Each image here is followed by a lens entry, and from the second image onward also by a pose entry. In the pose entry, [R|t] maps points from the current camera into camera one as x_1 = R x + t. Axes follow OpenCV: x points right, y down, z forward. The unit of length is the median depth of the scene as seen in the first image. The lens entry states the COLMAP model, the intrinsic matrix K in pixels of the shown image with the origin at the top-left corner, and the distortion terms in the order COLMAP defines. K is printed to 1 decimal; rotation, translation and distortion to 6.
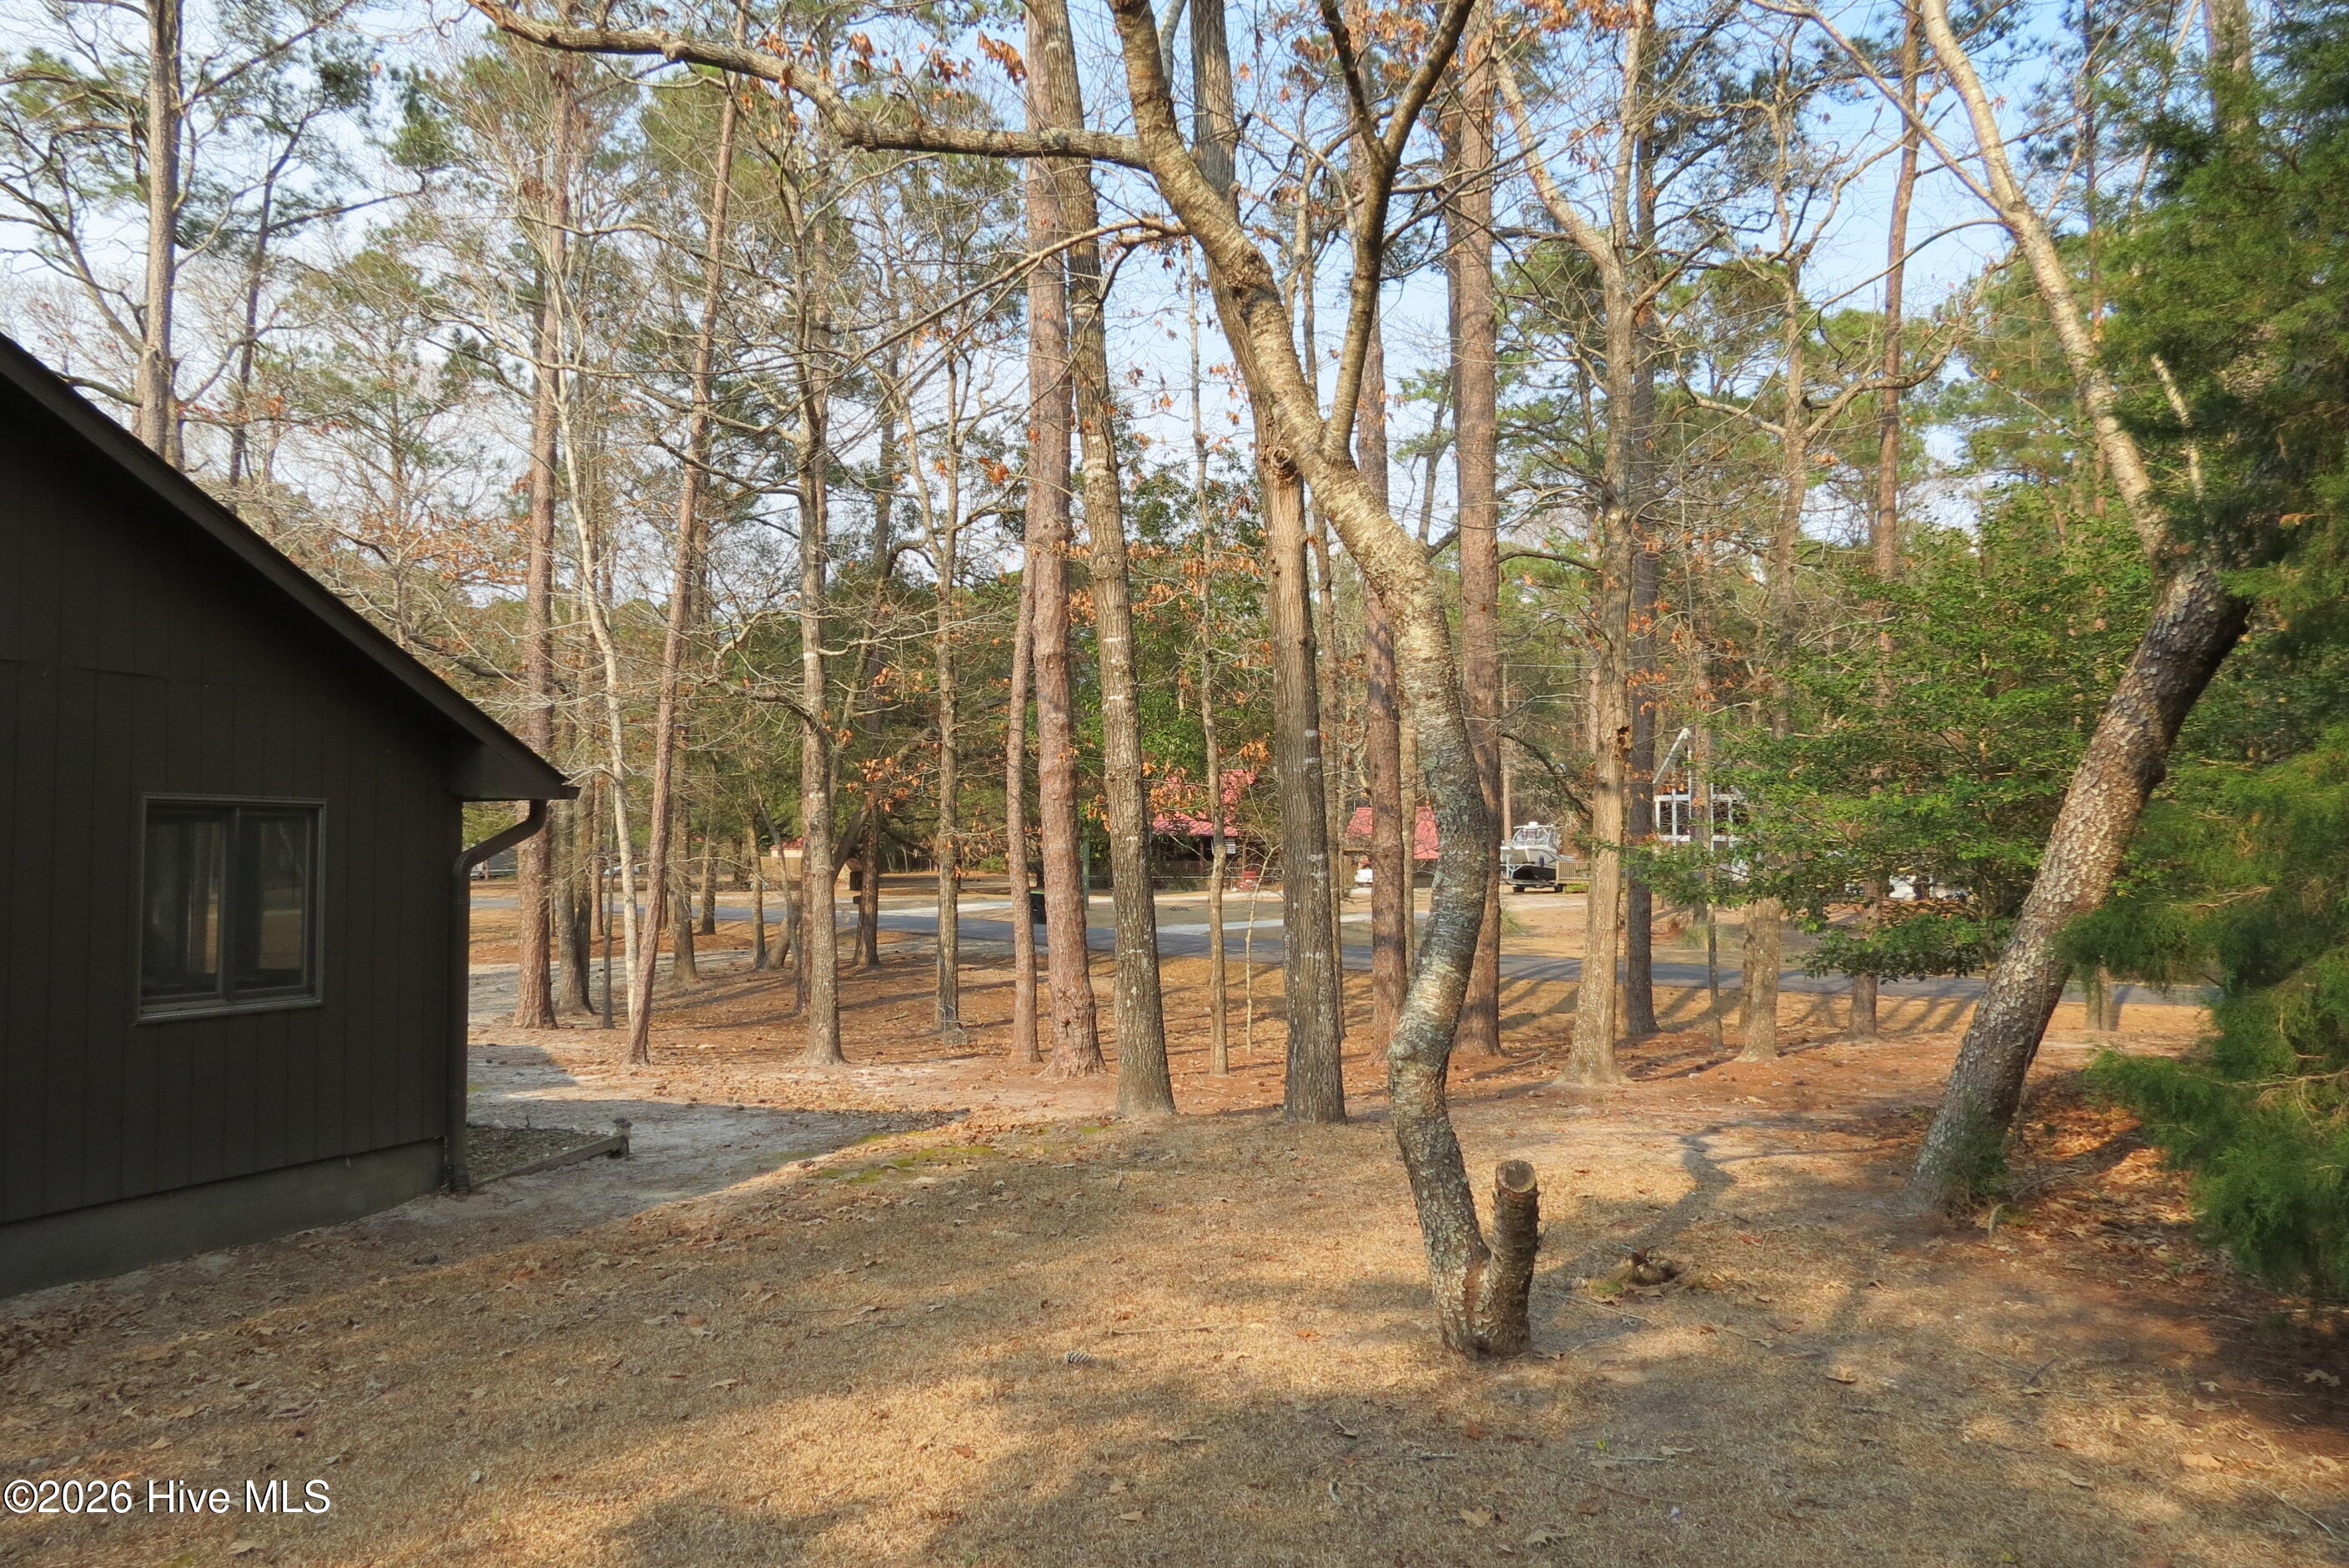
lens RADIAL K [[1713.2, 0, 1179.7], [0, 1713.2, 787.6], [0, 0, 1]] dist [-0.022283, 0.023795]
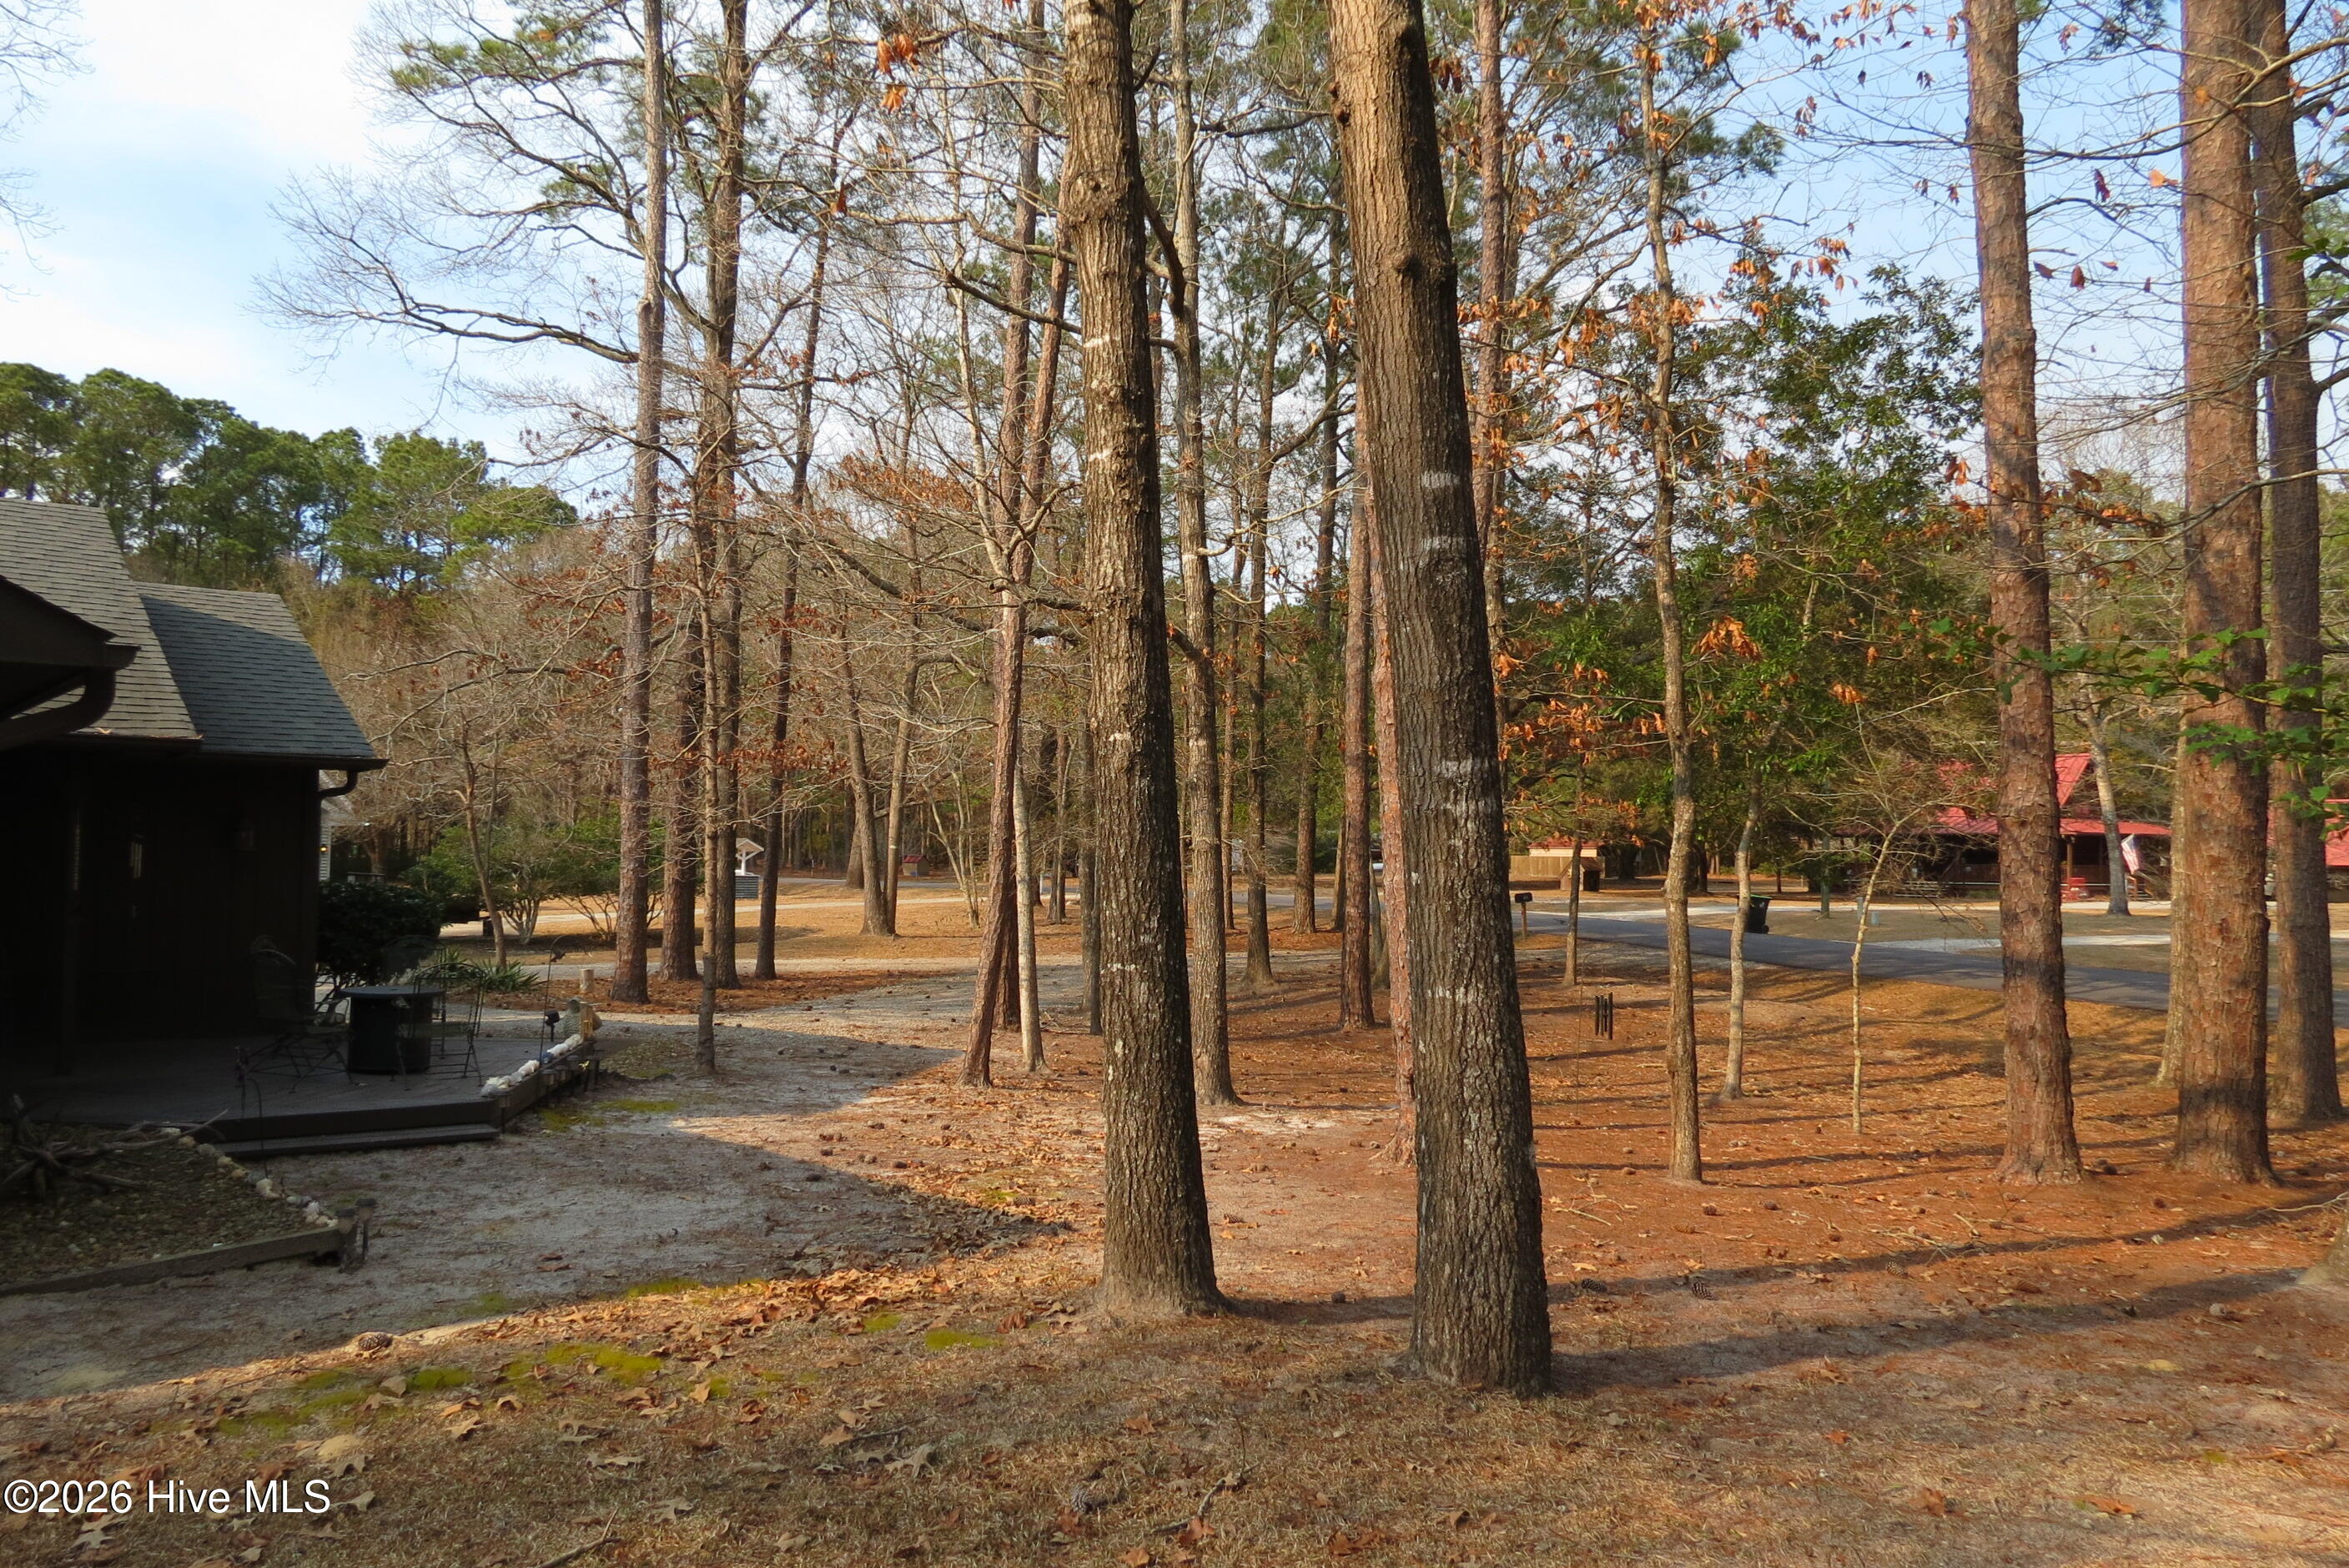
lens RADIAL K [[1713.2, 0, 1167.1], [0, 1713.2, 780.5], [0, 0, 1]] dist [-0.022283, 0.023795]
pose [[0.888757, -0.007628, -0.458316, 0.122635], [0.004816, 0.999962, -0.007302, 0.027034], [0.458354, 0.004283, 0.888759, 0.336094]]
